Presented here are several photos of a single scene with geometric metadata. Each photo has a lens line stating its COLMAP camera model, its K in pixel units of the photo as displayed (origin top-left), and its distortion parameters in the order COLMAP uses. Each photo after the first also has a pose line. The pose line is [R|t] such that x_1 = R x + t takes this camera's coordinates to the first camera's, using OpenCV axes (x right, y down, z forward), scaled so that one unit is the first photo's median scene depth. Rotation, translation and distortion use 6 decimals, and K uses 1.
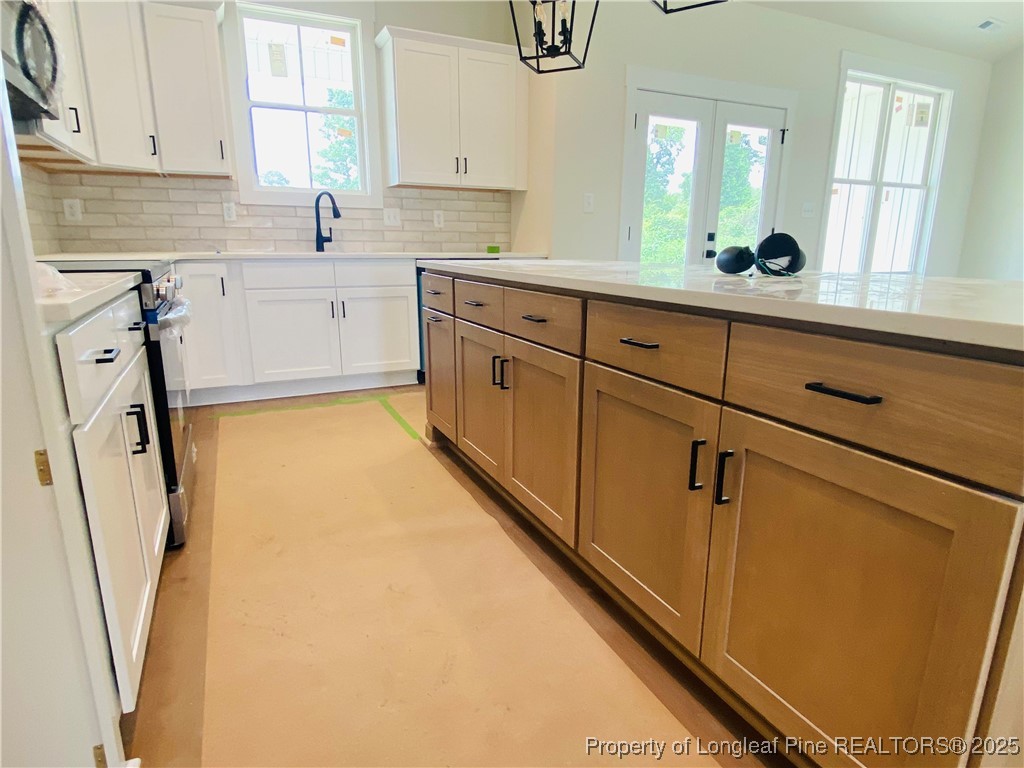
lens RADIAL K [[576.0, 0, 513.4], [0, 576.0, 381.2], [0, 0, 1]] dist [0.001328, -0.000675]
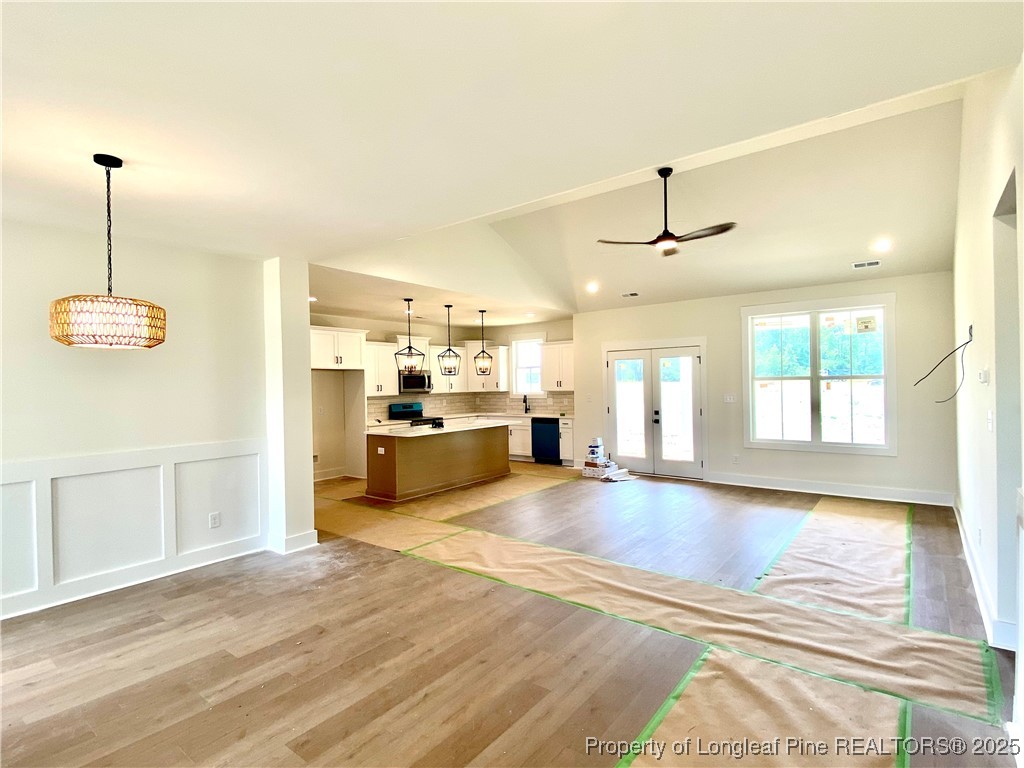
lens RADIAL K [[519.8, 0, 512.8], [0, 519.8, 382.9], [0, 0, 1]] dist [0.022709, -0.006951]
pose [[0.436753, -0.006980, -0.899554, 1.713820], [-0.195070, 0.975442, -0.102280, -0.074402], [0.878177, 0.220147, 0.424666, -0.194729]]
